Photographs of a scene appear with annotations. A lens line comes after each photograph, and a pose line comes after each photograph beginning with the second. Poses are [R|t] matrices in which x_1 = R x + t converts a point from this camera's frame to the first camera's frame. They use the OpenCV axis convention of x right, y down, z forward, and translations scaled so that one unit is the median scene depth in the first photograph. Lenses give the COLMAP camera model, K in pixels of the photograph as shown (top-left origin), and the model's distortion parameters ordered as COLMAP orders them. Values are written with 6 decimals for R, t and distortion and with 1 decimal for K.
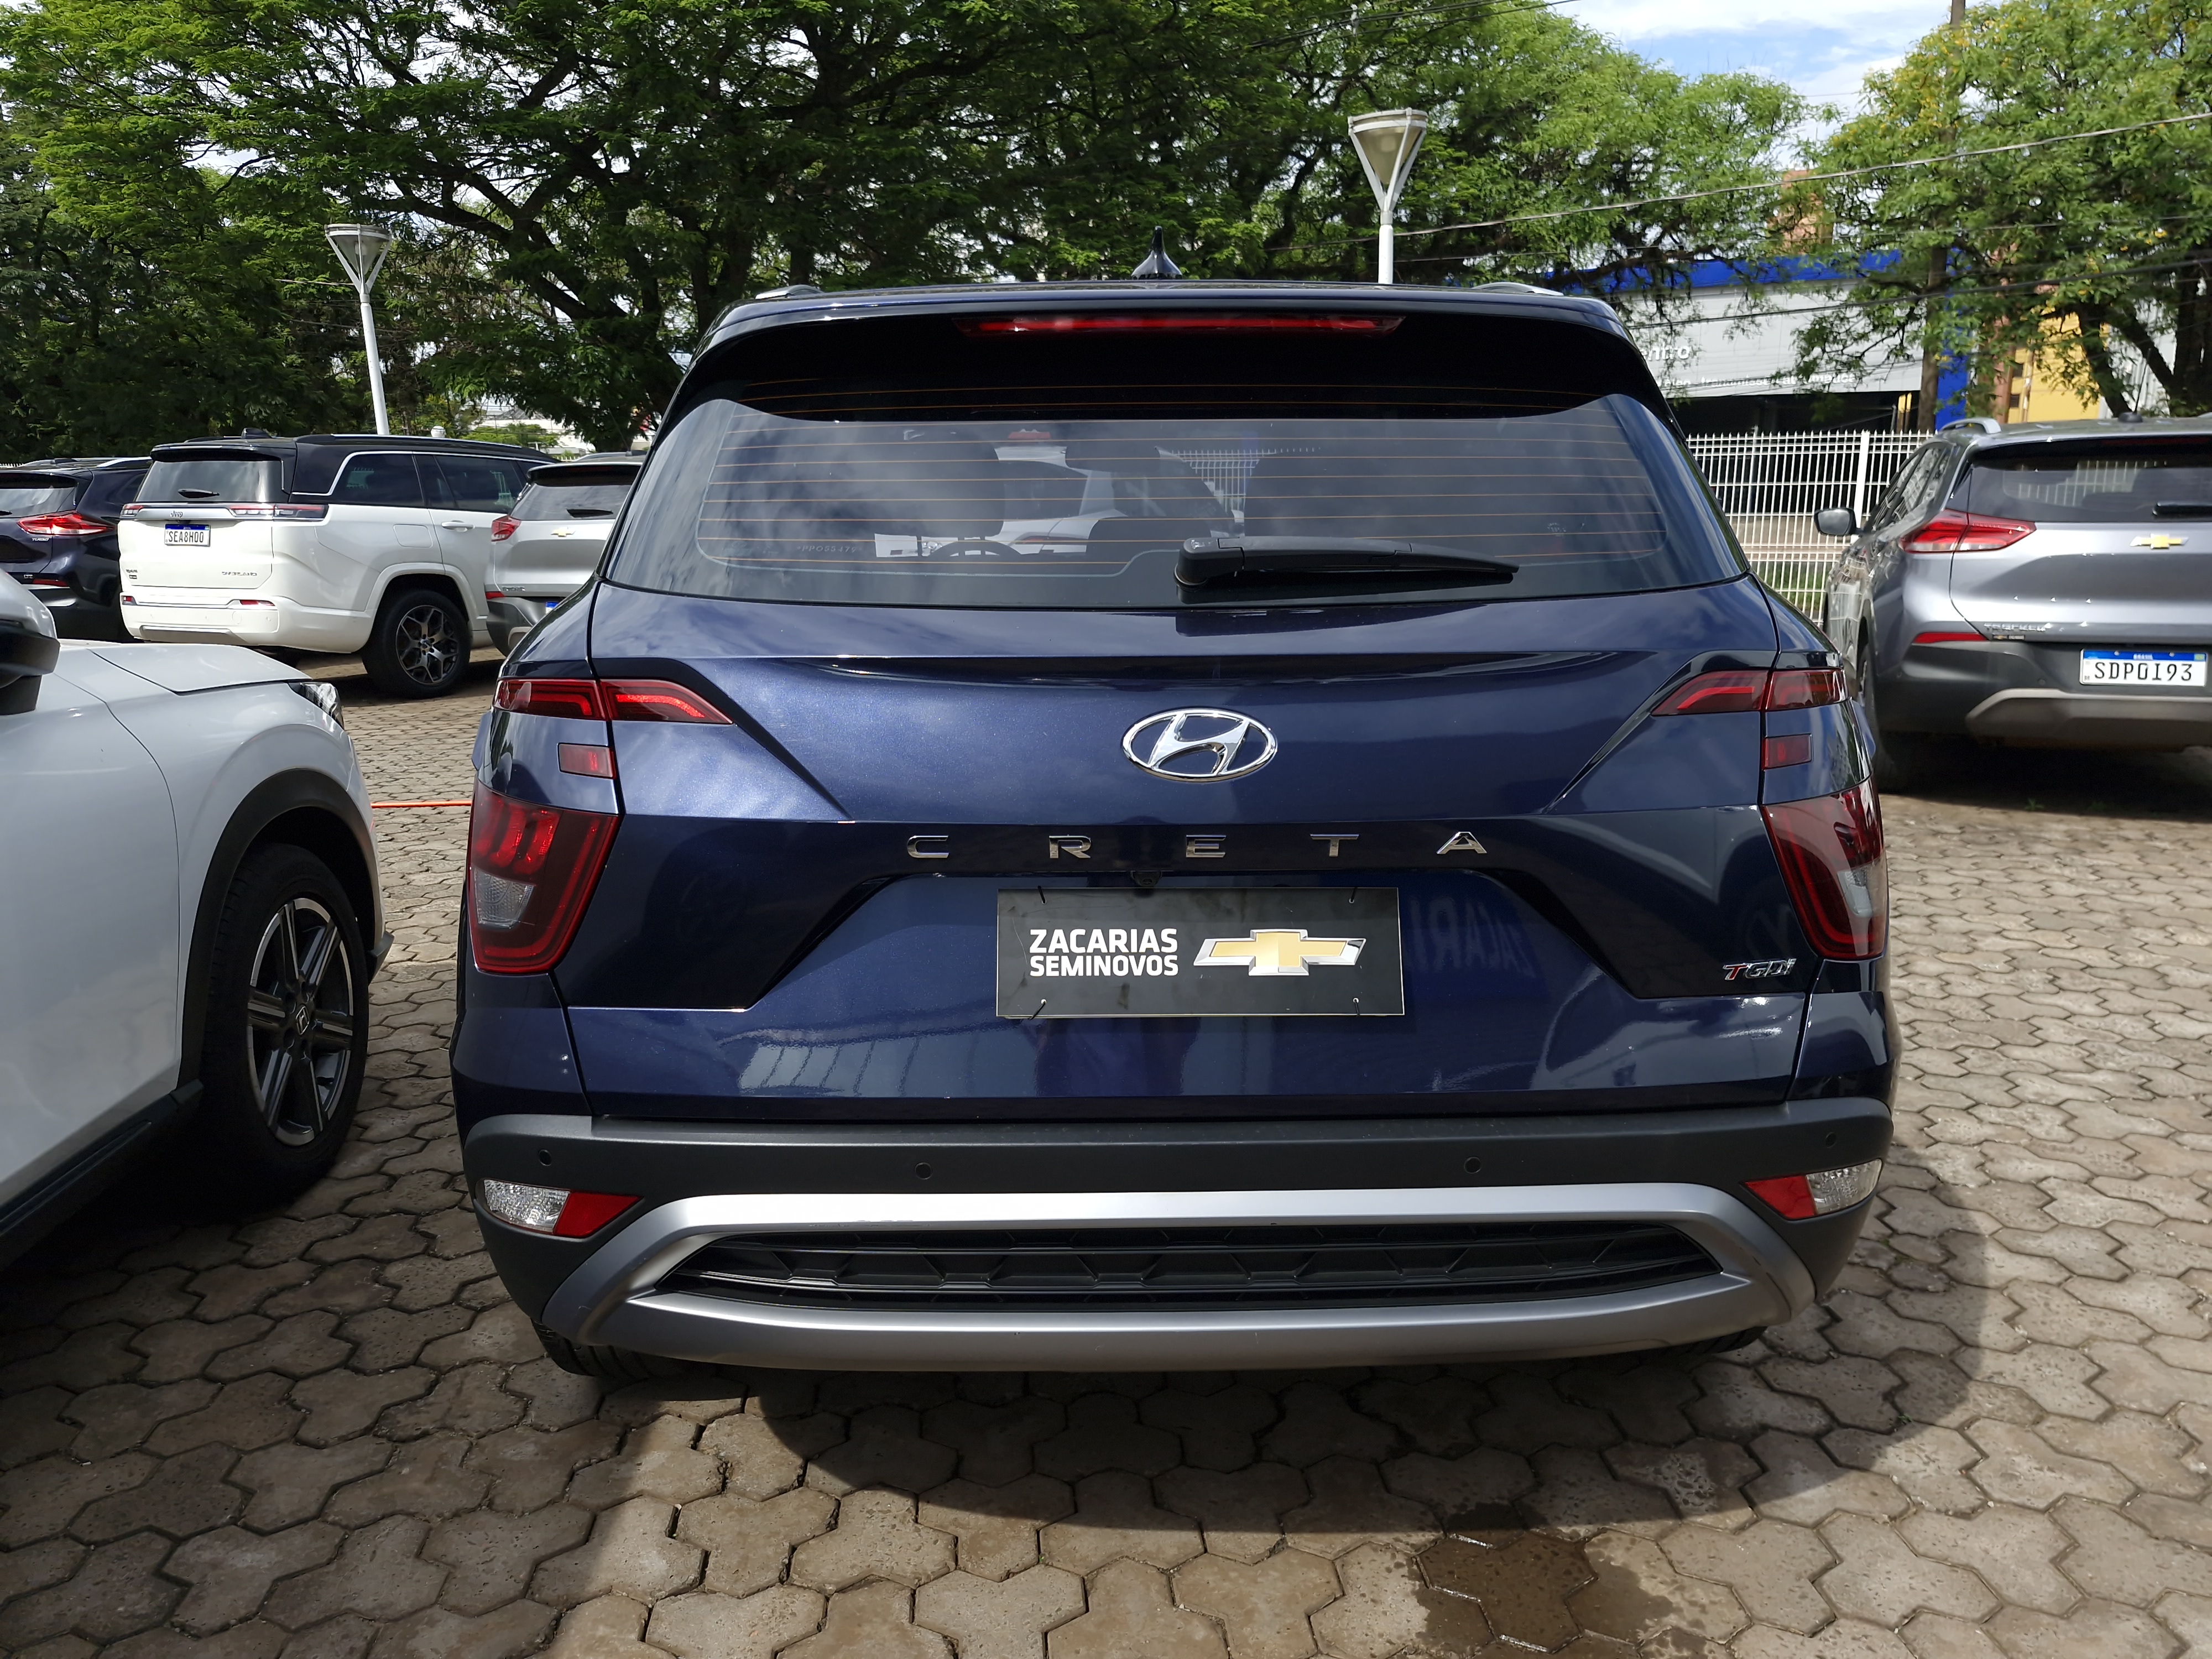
lens RADIAL K [[1453.6, 0, 1099.9], [0, 1453.6, 822.1], [0, 0, 1]] dist [0.025811, -0.019967]
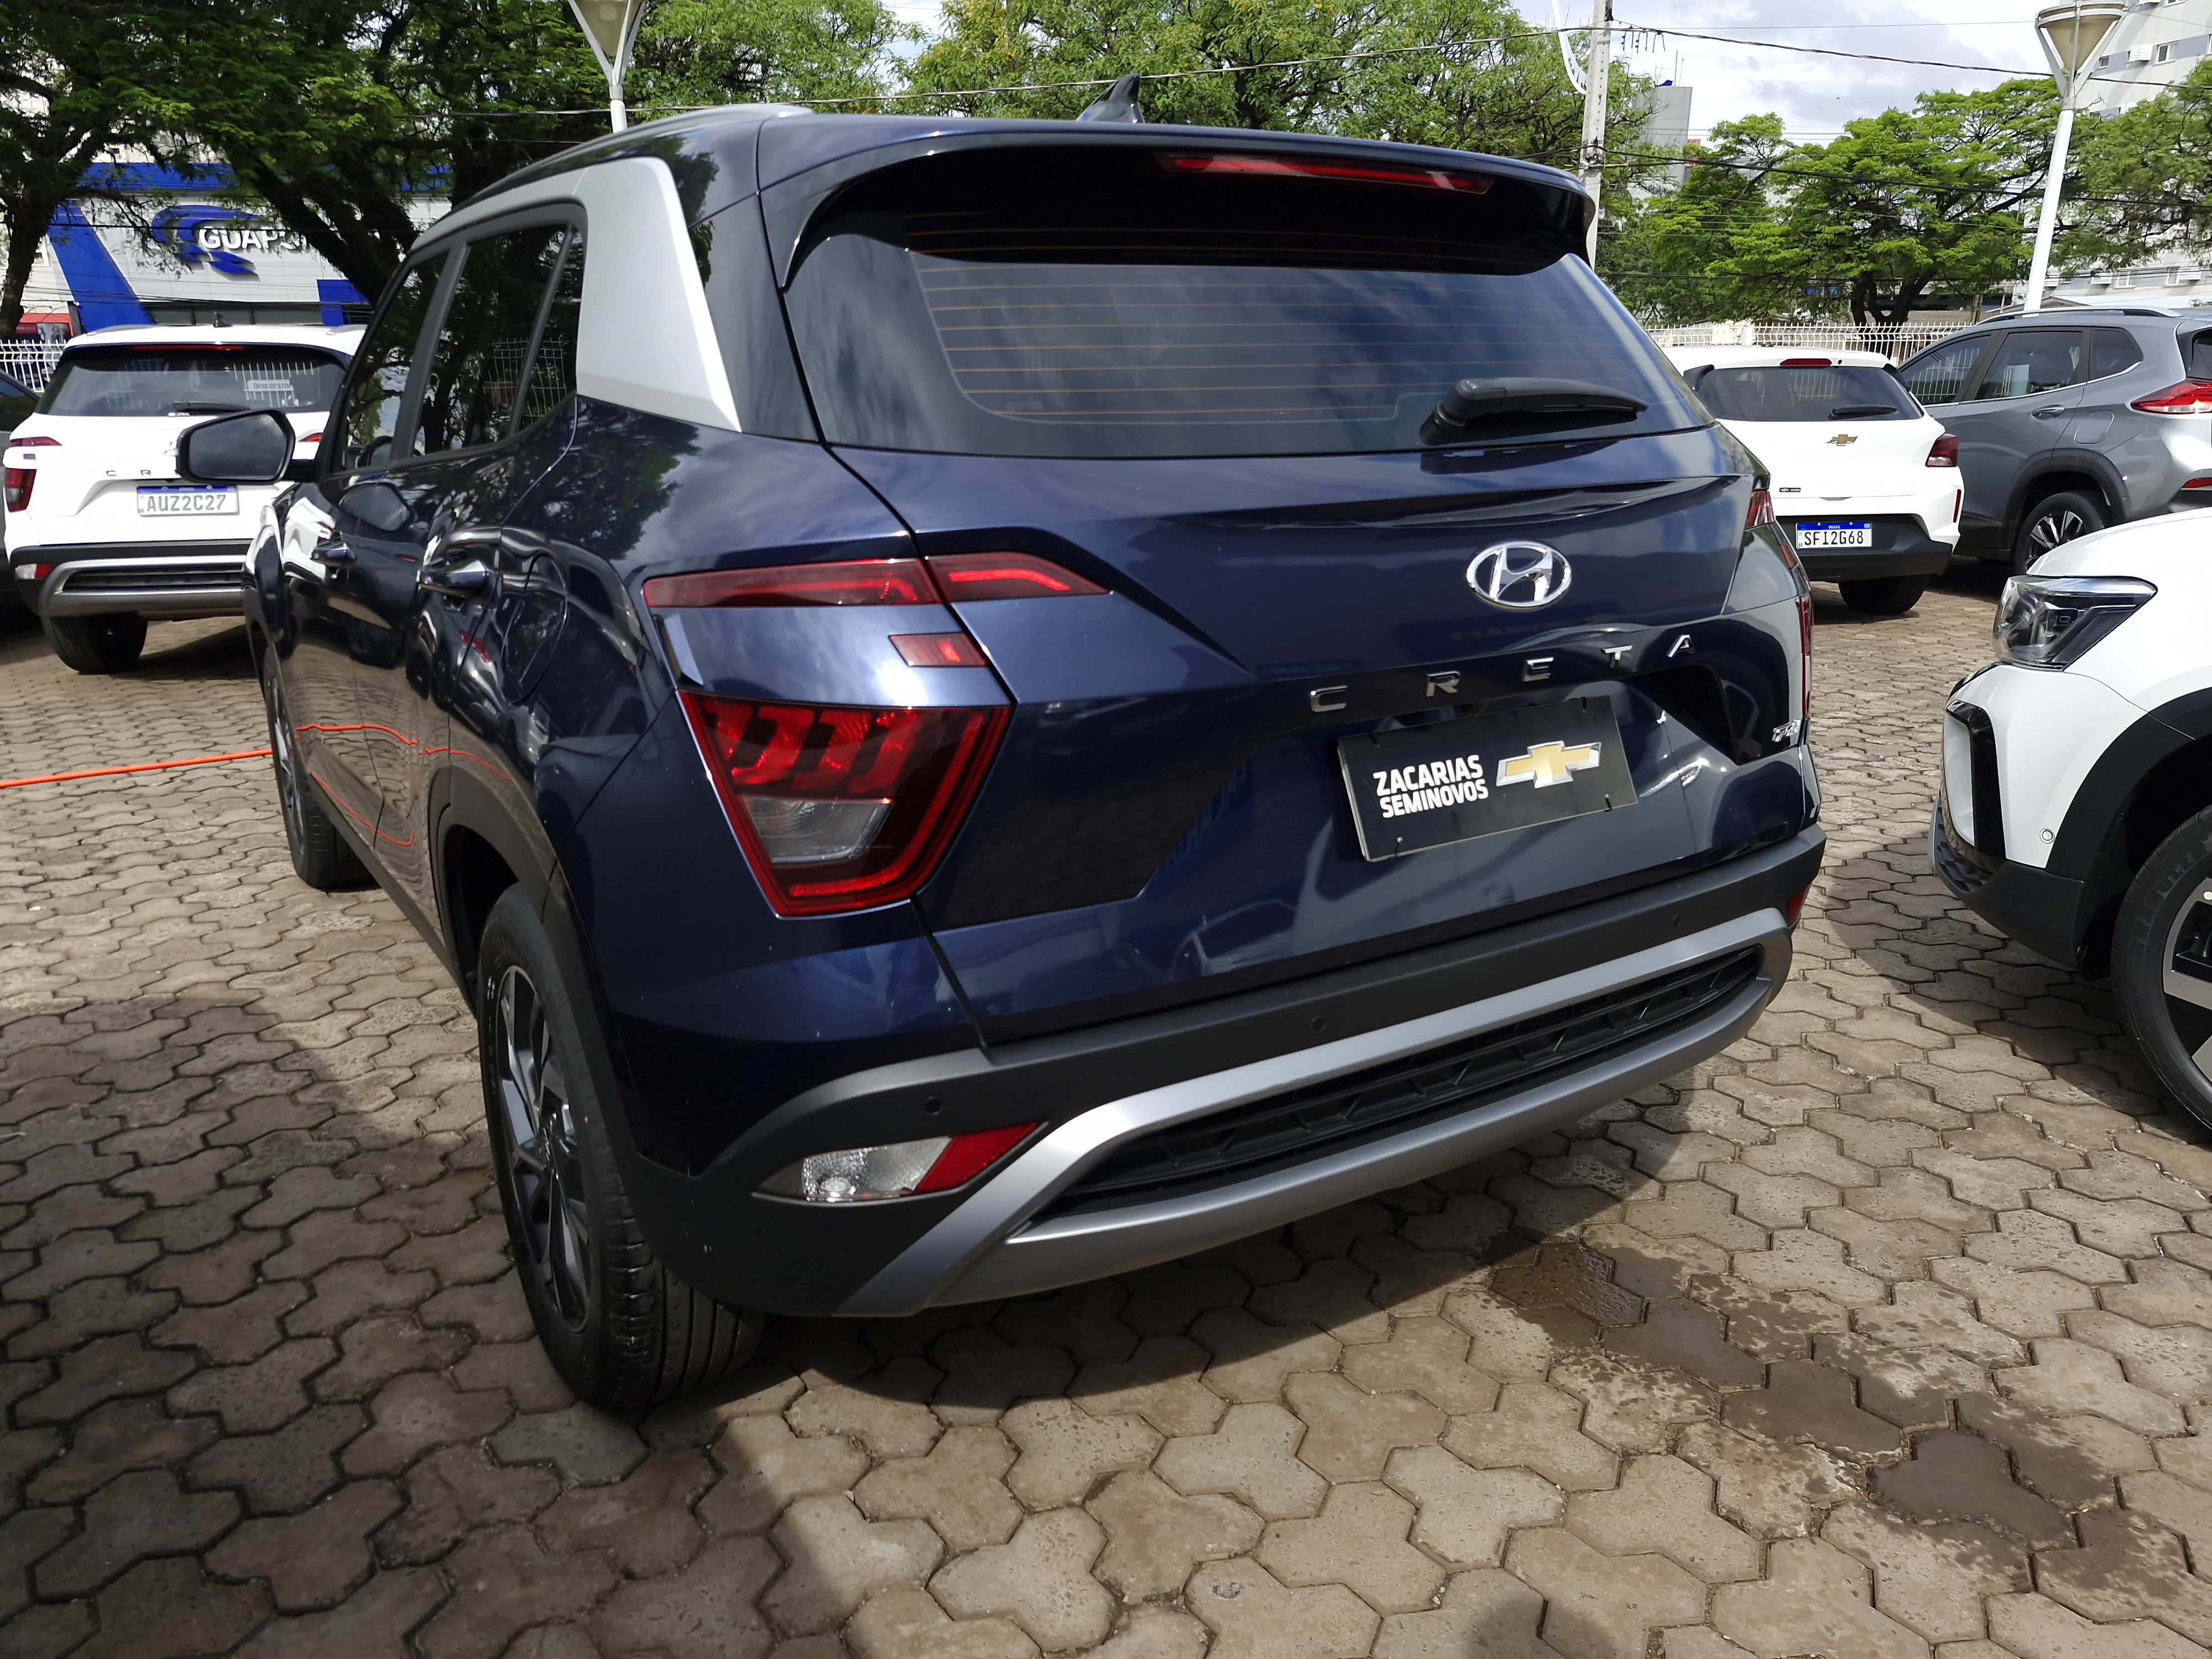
lens RADIAL K [[1438.2, 0, 1067.0], [0, 1438.2, 829.0], [0, 0, 1]] dist [0.042515, -0.030687]
pose [[0.867685, -0.150321, 0.473842, -0.531073], [0.117567, 0.988197, 0.098208, -0.008878], [-0.483012, -0.029506, 0.875117, 0.162843]]
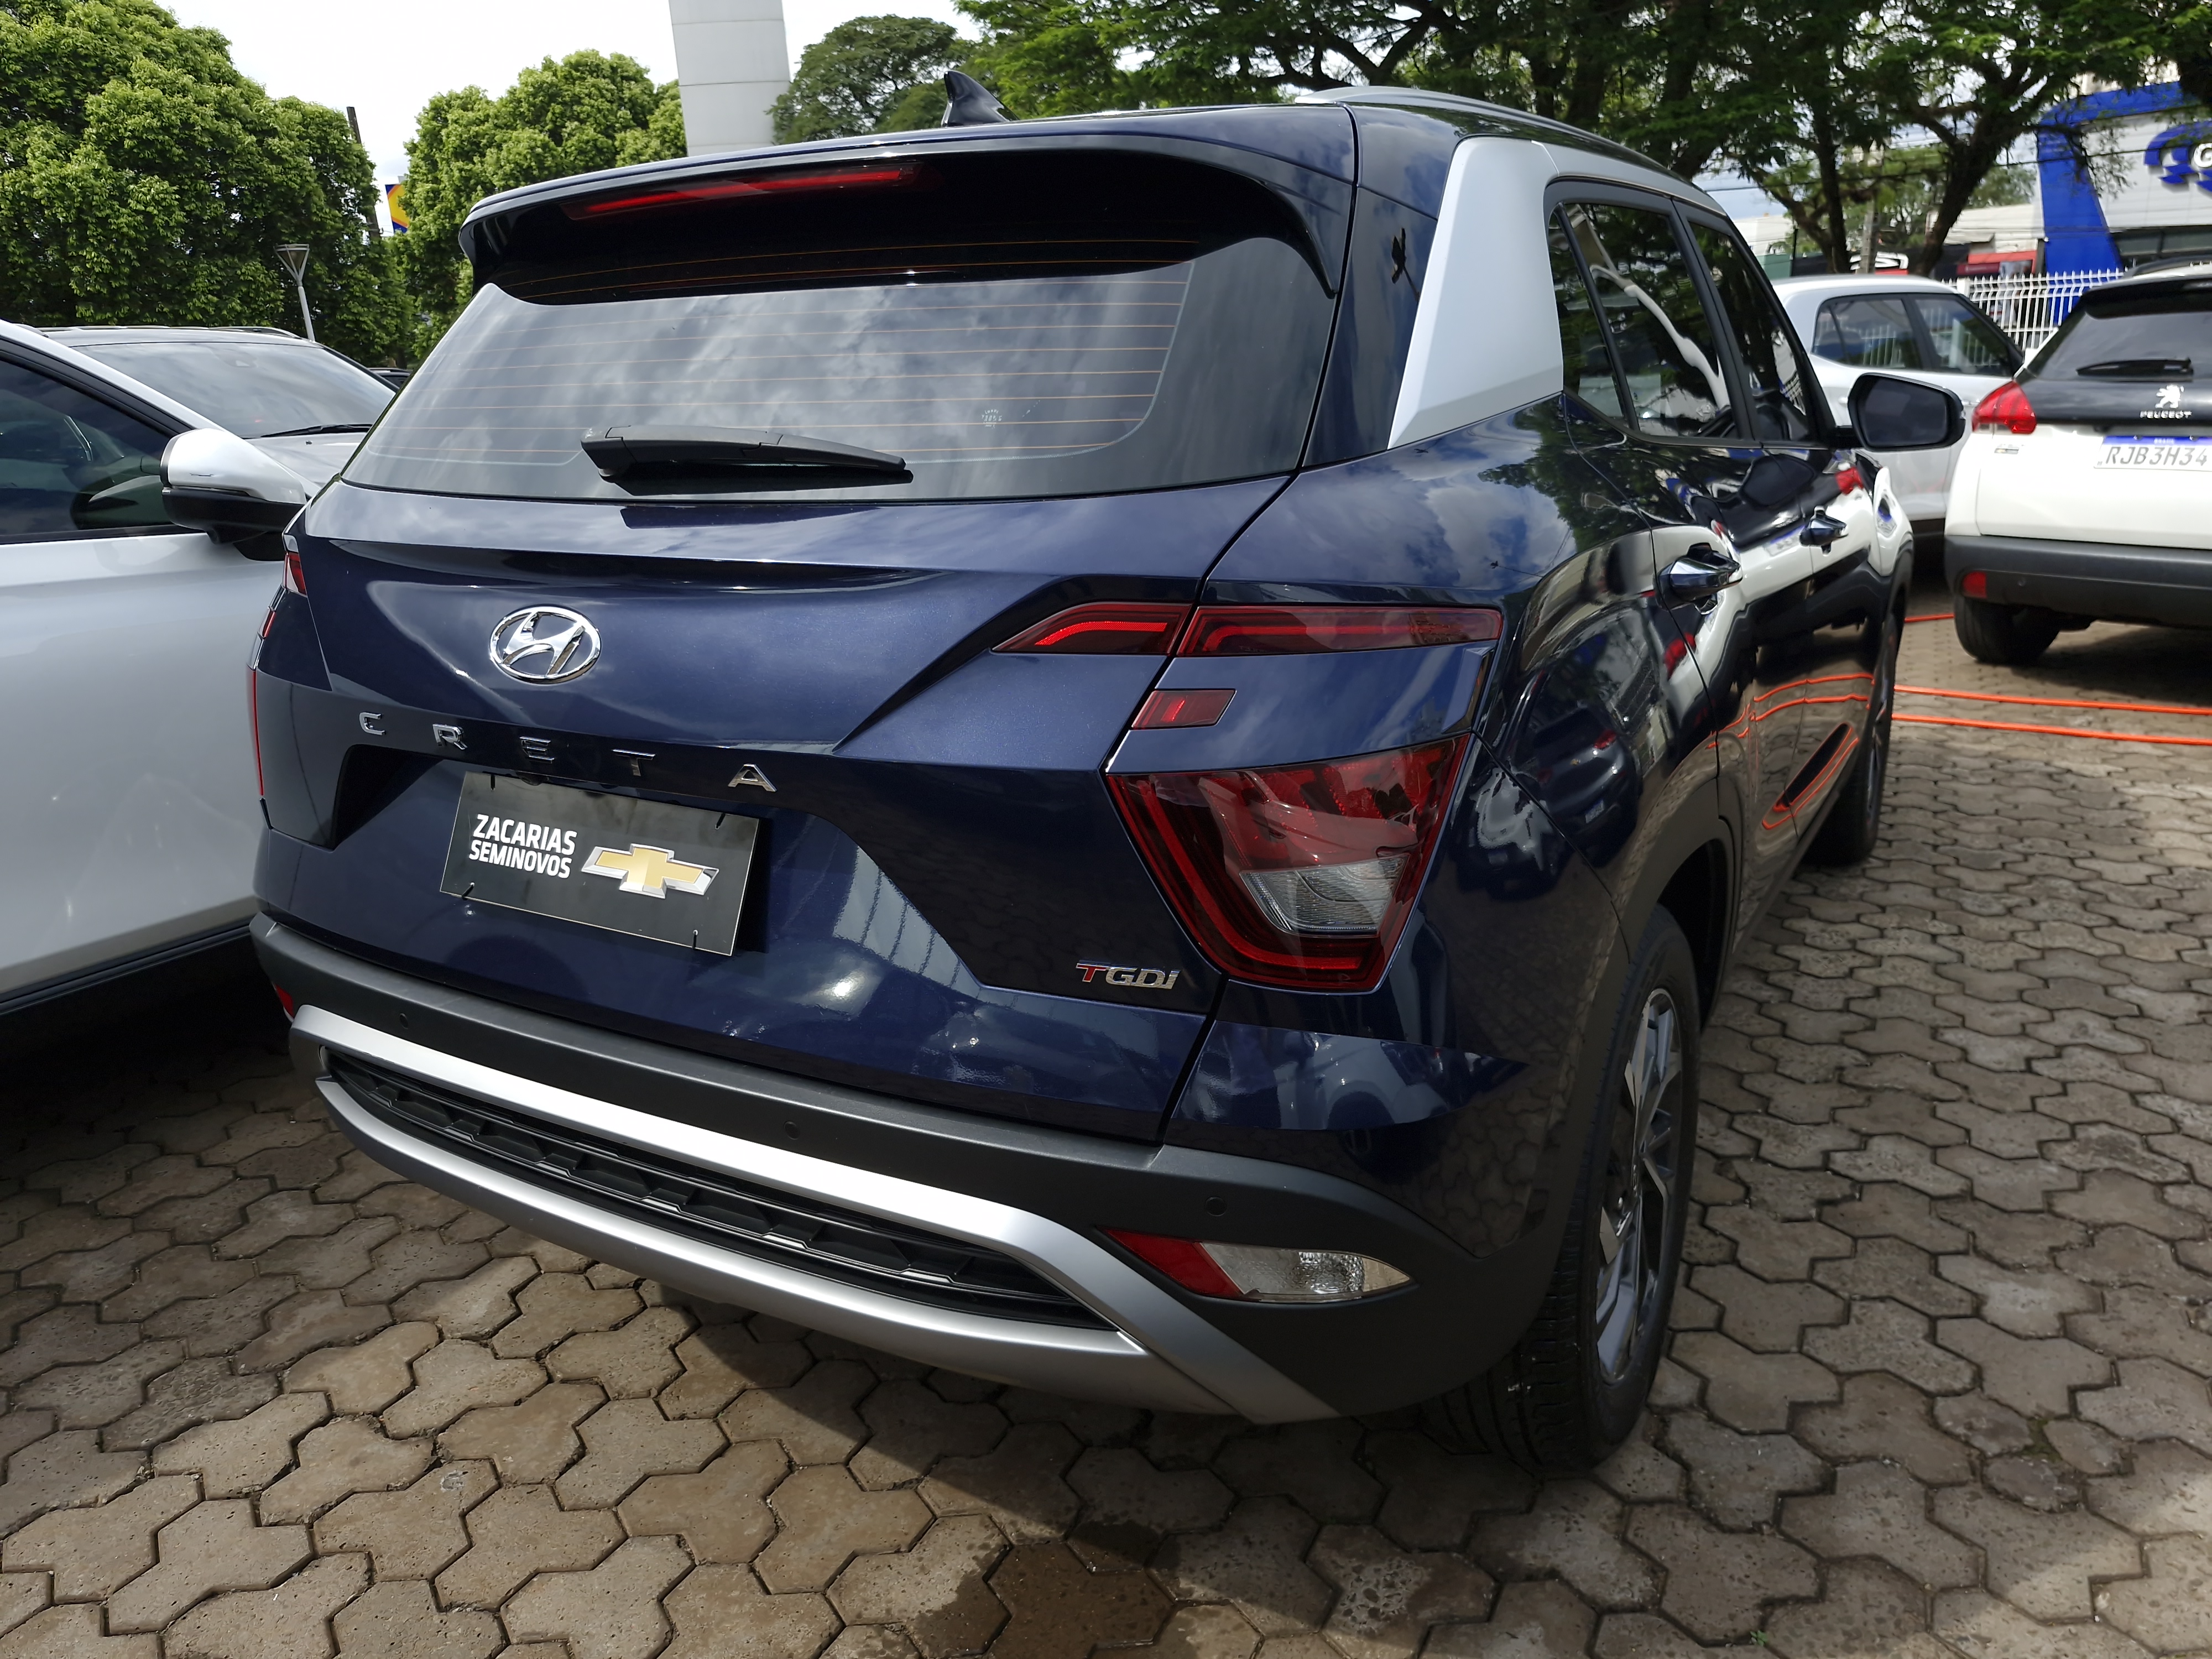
lens RADIAL K [[1453.6, 0, 1099.9], [0, 1453.6, 822.1], [0, 0, 1]] dist [0.025811, -0.019967]
pose [[0.857140, 0.127652, -0.499016, 0.627178], [-0.082030, 0.990269, 0.112419, -0.054046], [0.508510, -0.055425, 0.859270, 0.247483]]
